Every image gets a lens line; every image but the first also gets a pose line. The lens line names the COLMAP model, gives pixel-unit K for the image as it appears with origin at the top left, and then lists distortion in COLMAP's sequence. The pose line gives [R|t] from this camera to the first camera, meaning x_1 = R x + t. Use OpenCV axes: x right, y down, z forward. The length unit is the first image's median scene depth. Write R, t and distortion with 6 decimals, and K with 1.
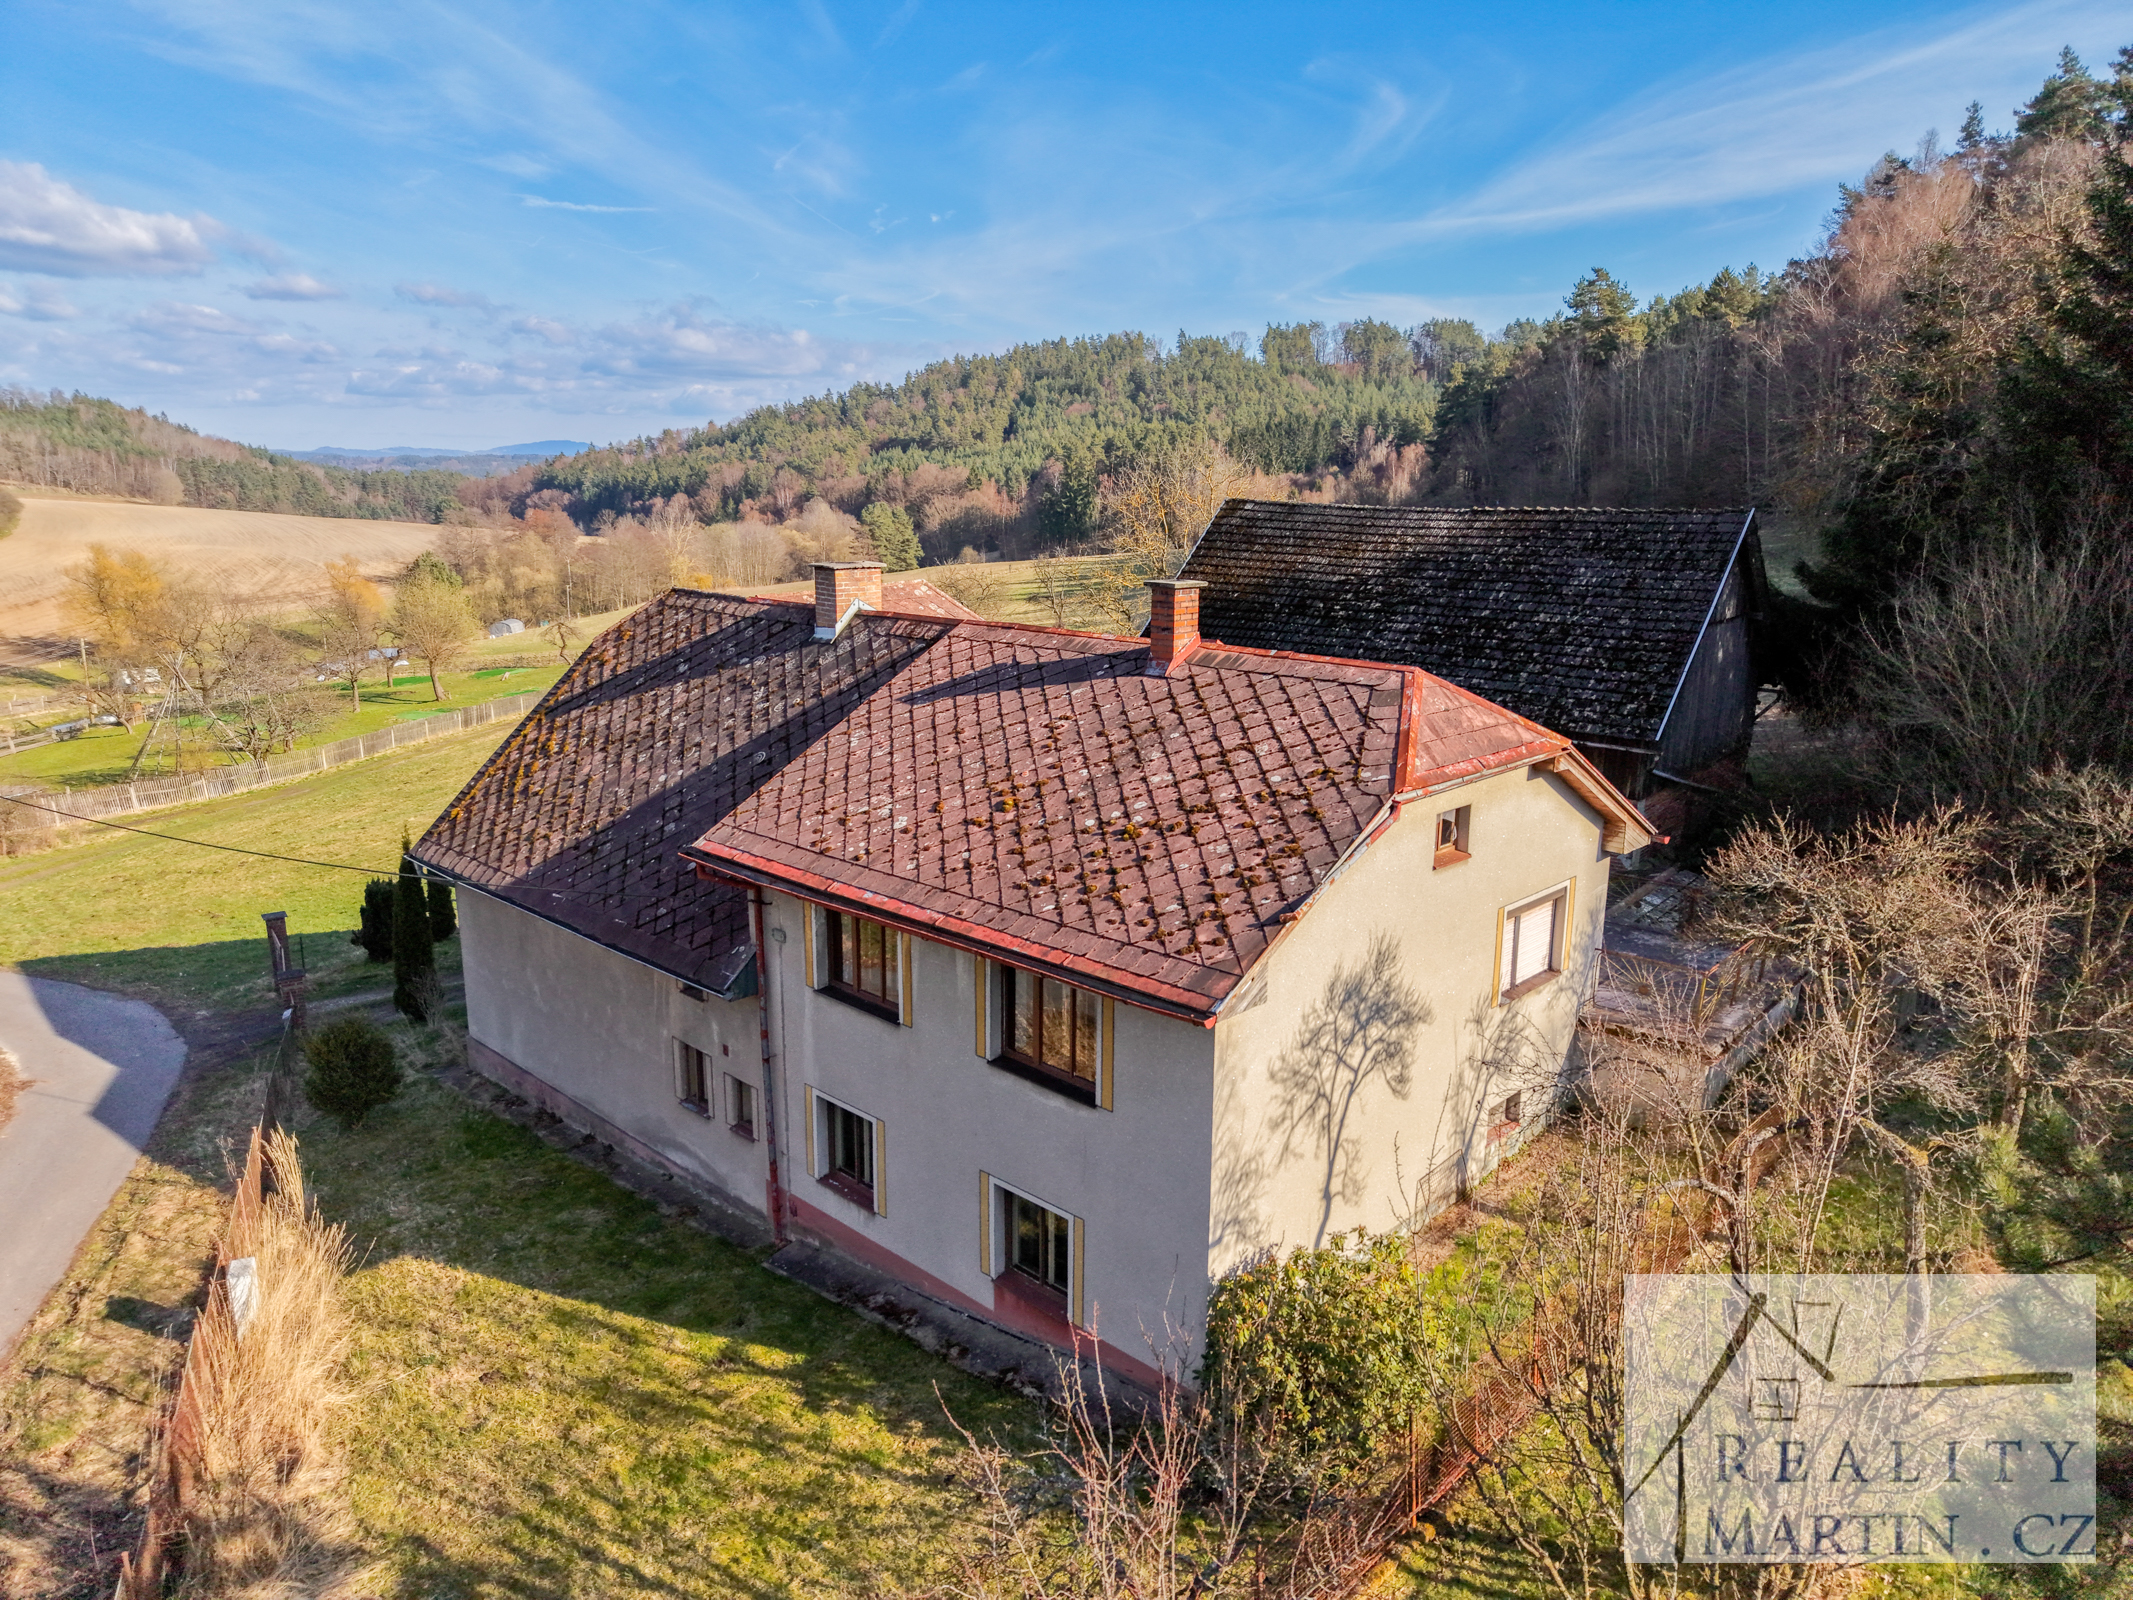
lens RADIAL K [[1412.4, 0, 1054.8], [0, 1412.4, 795.8], [0, 0, 1]] dist [0.052906, -0.073223]
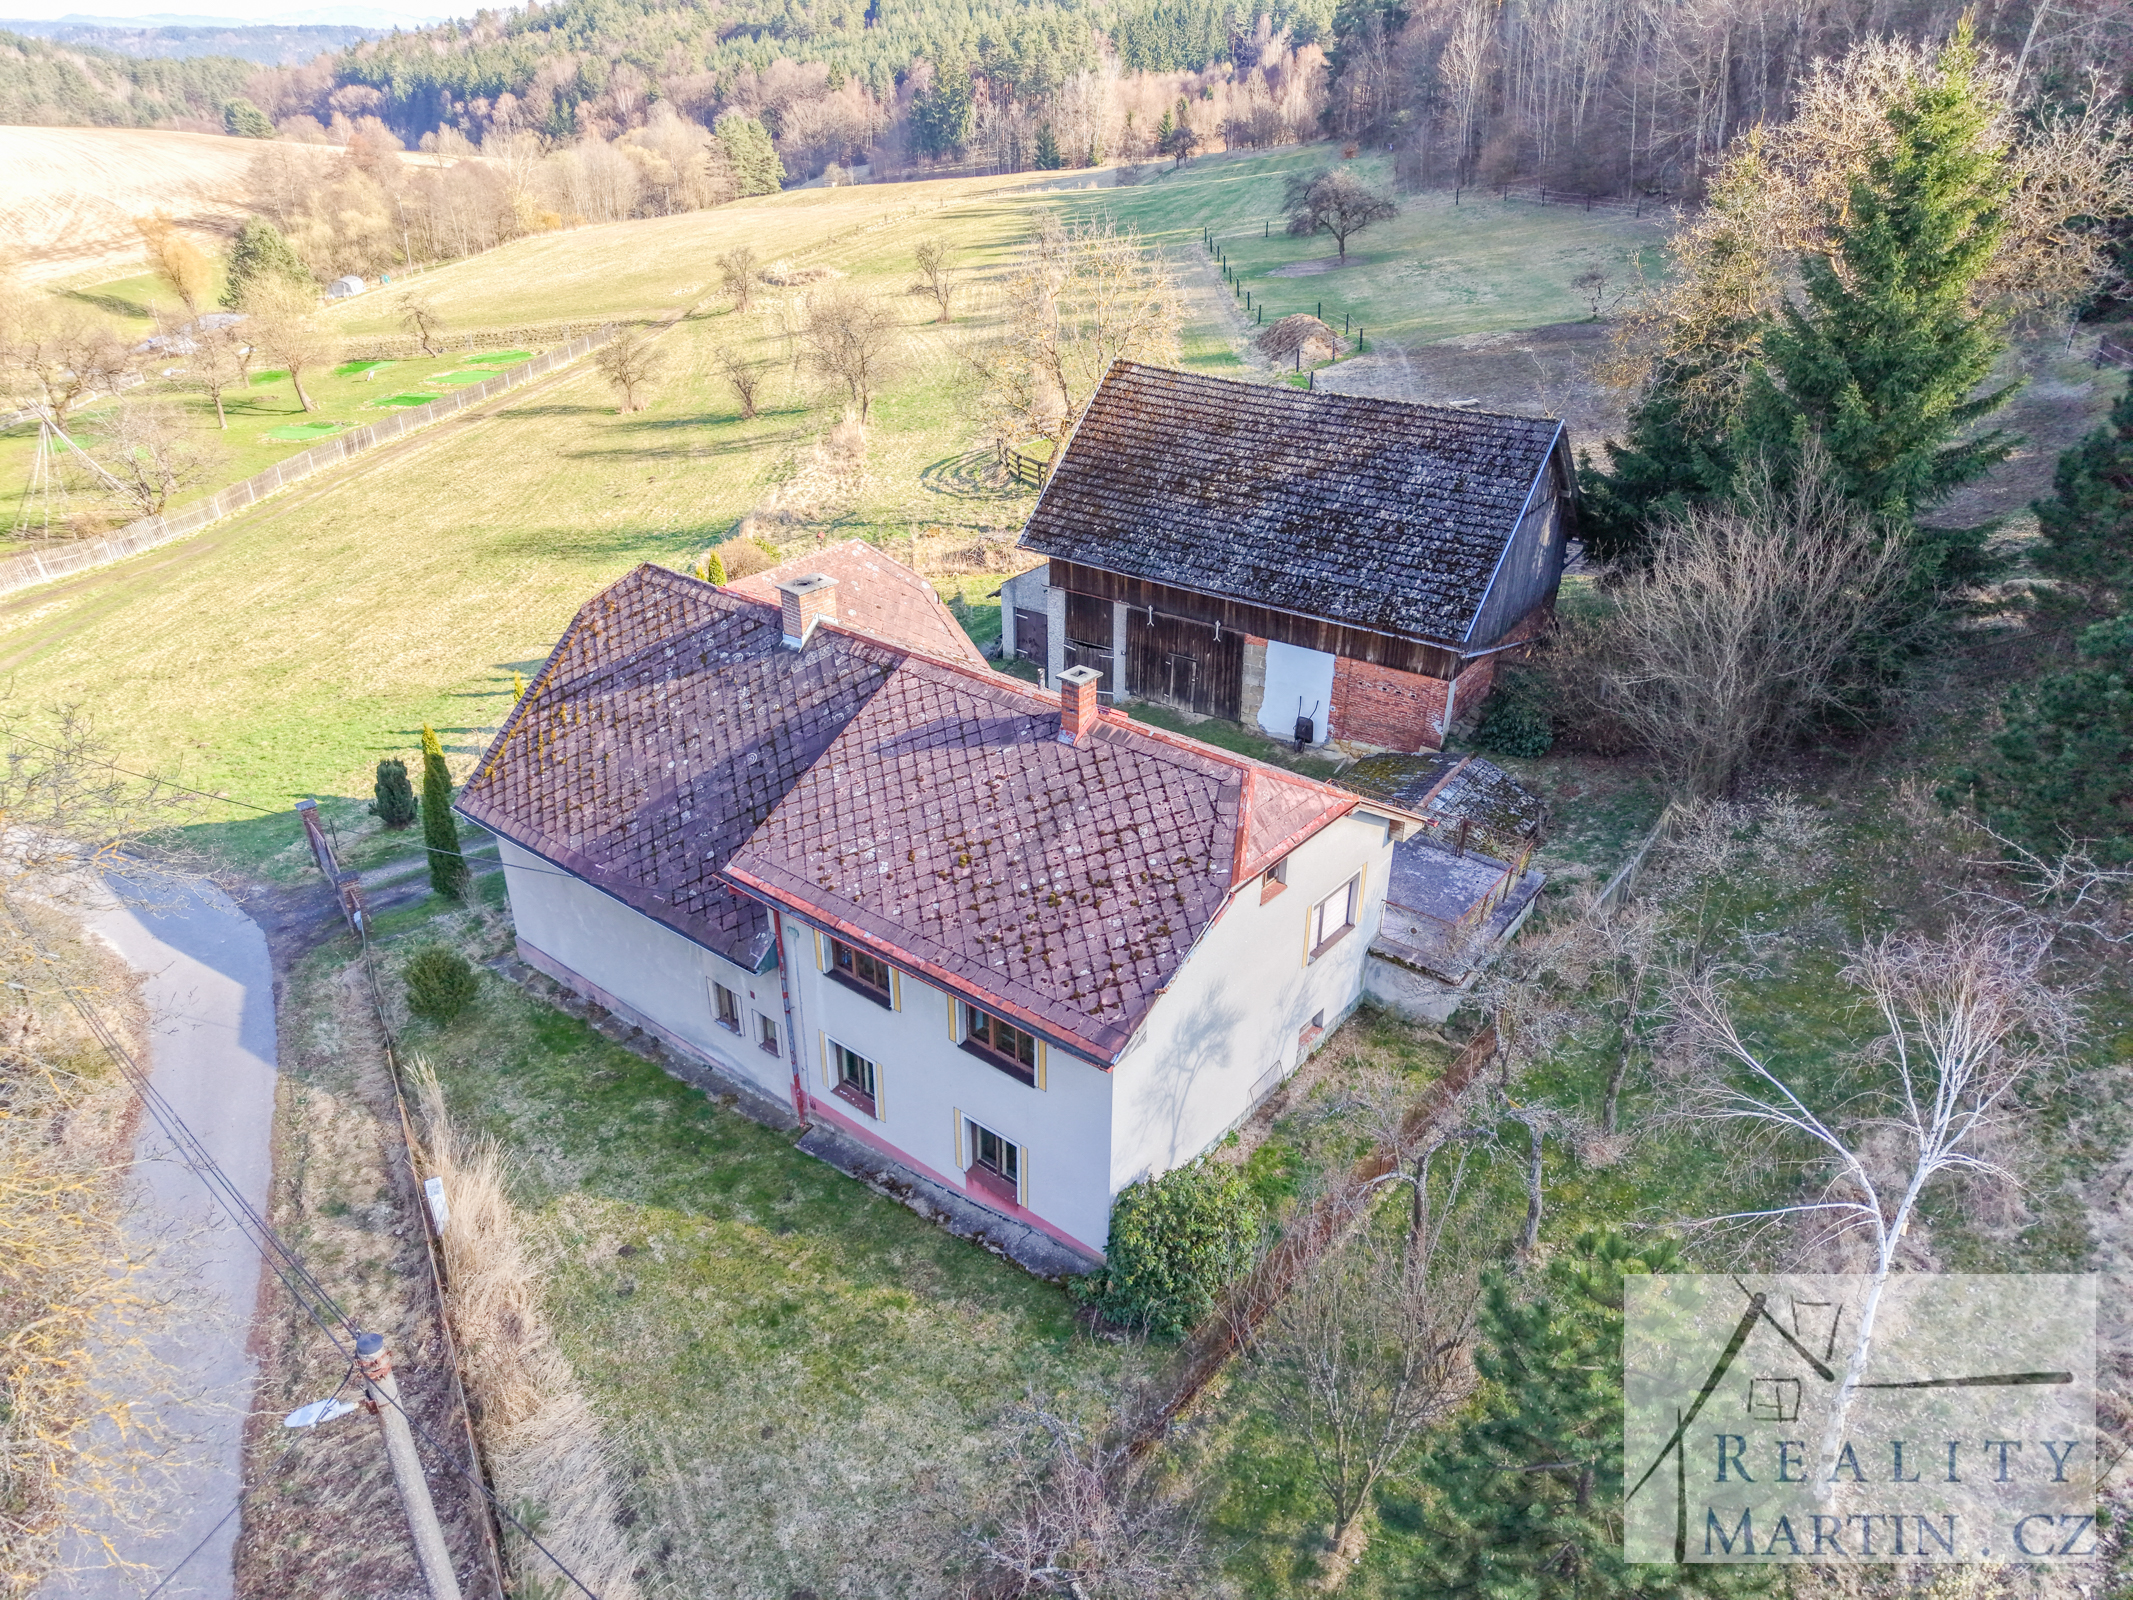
lens RADIAL K [[1412.4, 0, 1054.8], [0, 1412.4, 795.8], [0, 0, 1]] dist [0.052906, -0.073223]
pose [[0.996593, -0.038524, 0.072920, -0.019398], [0.018408, 0.965794, 0.258658, -0.189649], [-0.080390, -0.256434, 0.963213, -0.150627]]
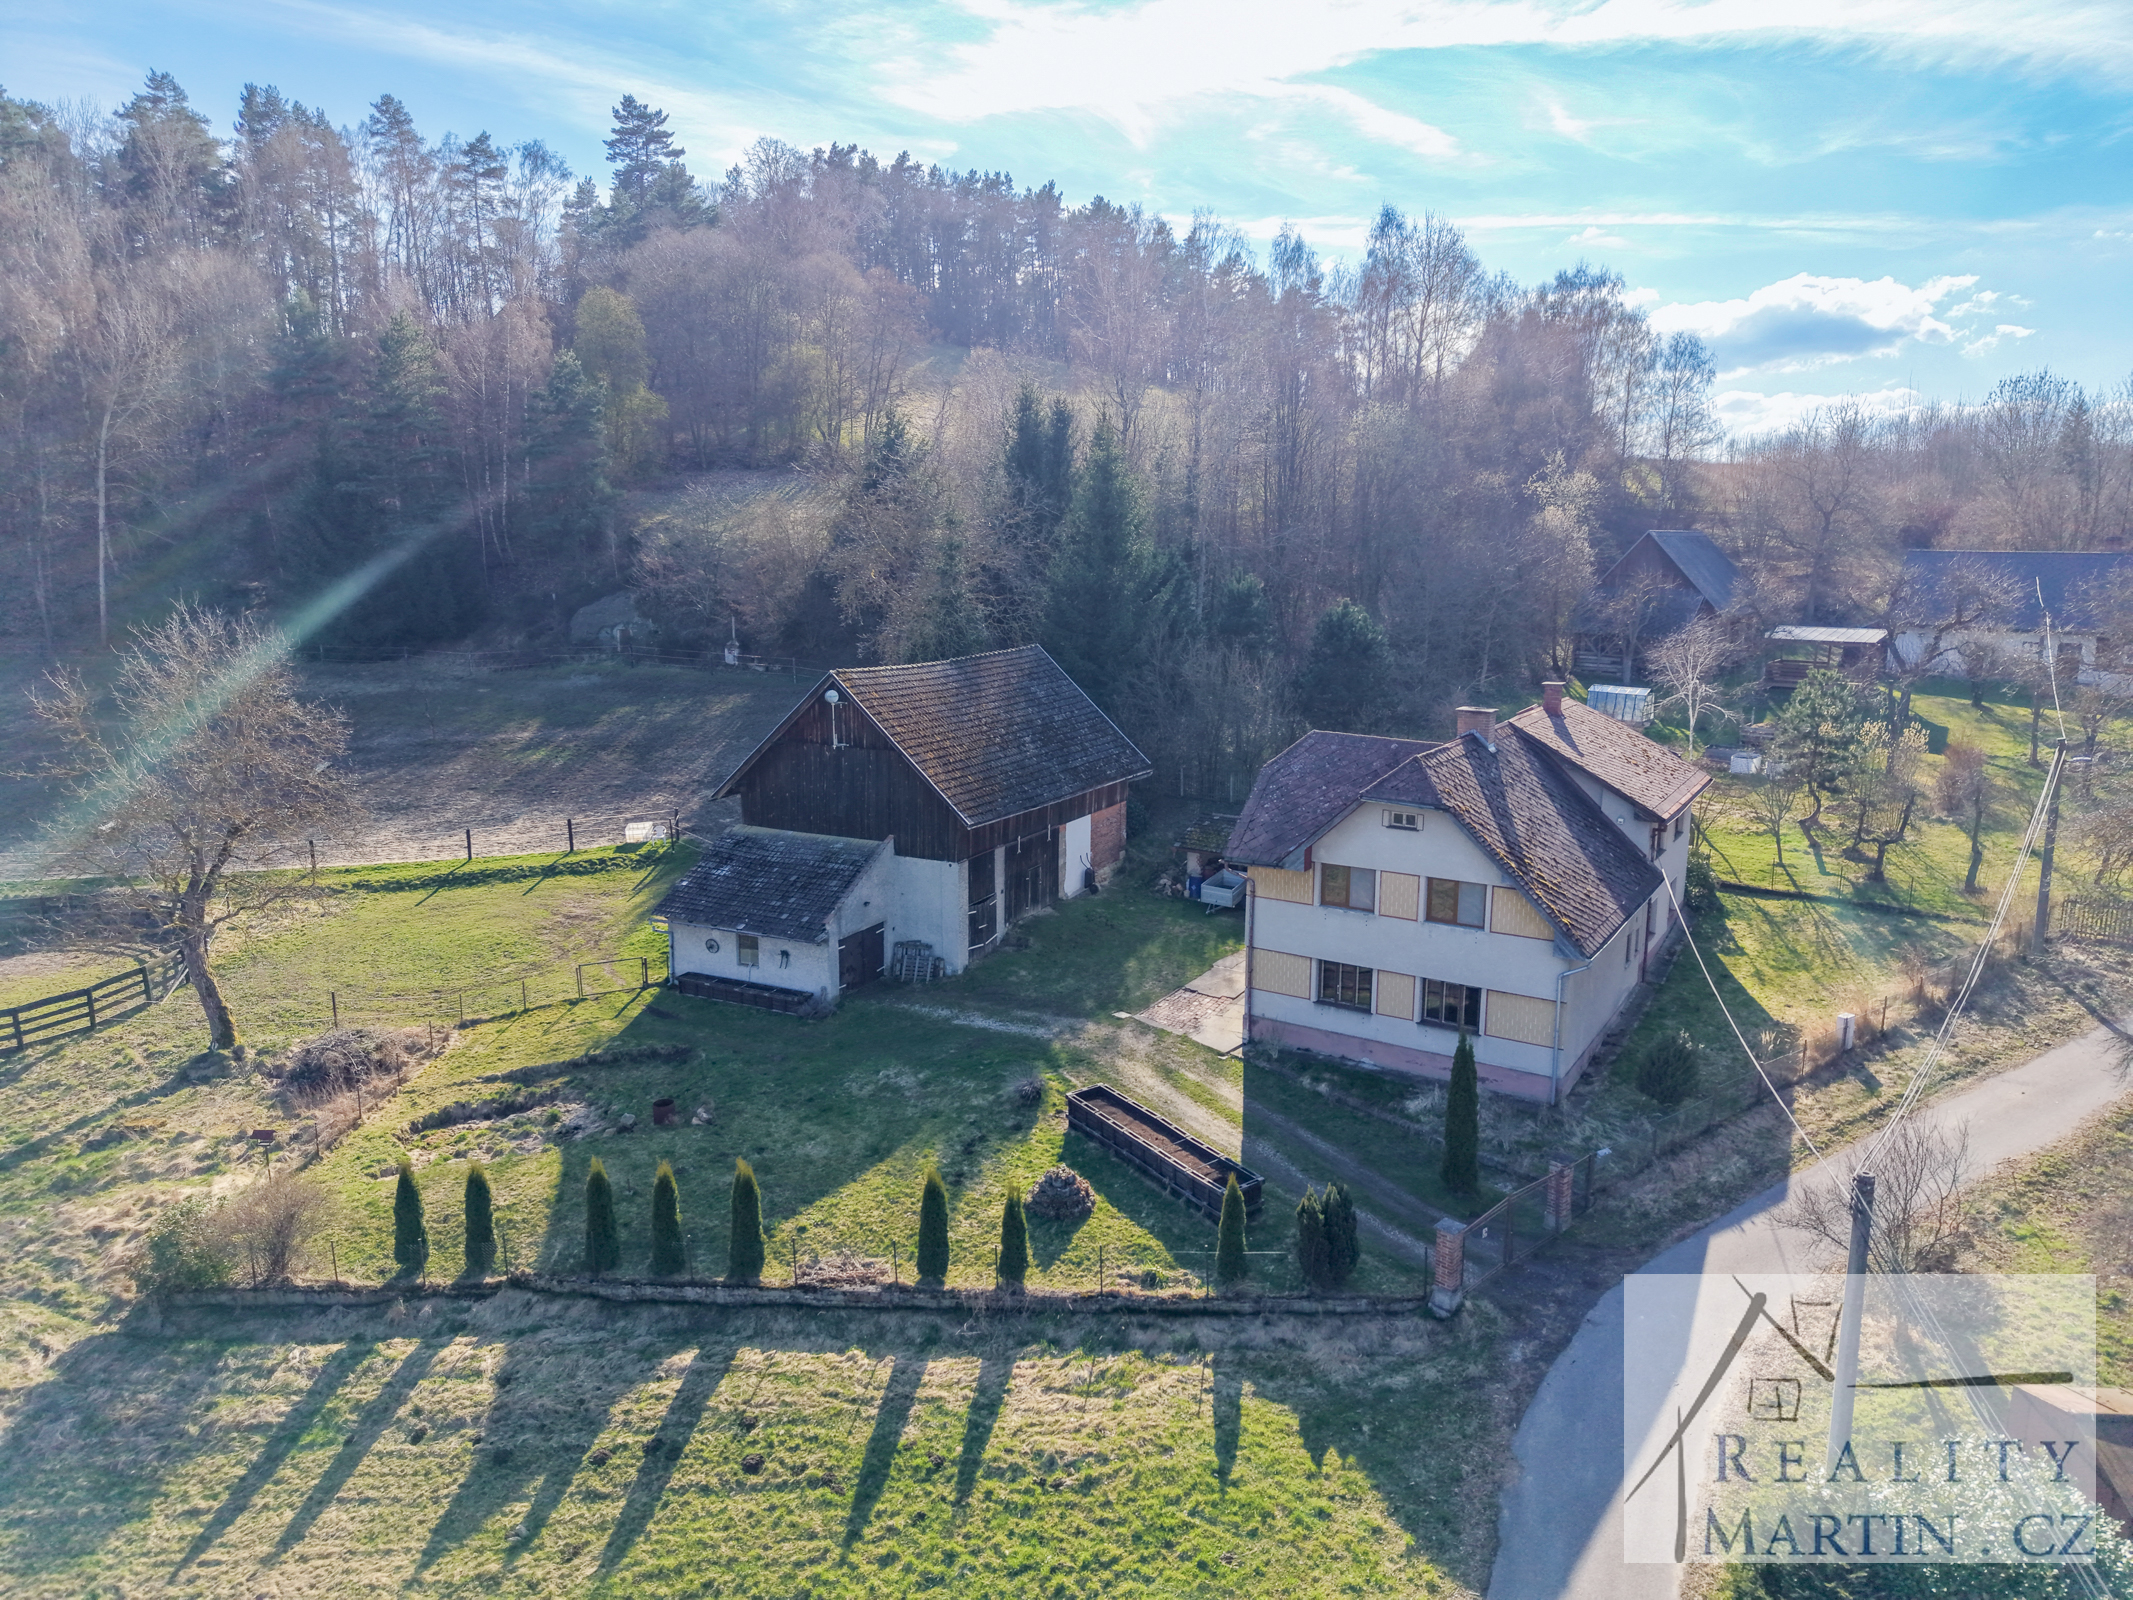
lens RADIAL K [[1423.2, 0, 1049.7], [0, 1423.2, 795.8], [0, 0, 1]] dist [0.021387, -0.006885]
pose [[-0.194085, -0.178060, 0.964690, -1.158155], [0.220657, 0.950264, 0.219791, -0.366750], [-0.955846, 0.255523, -0.145142, 1.159031]]
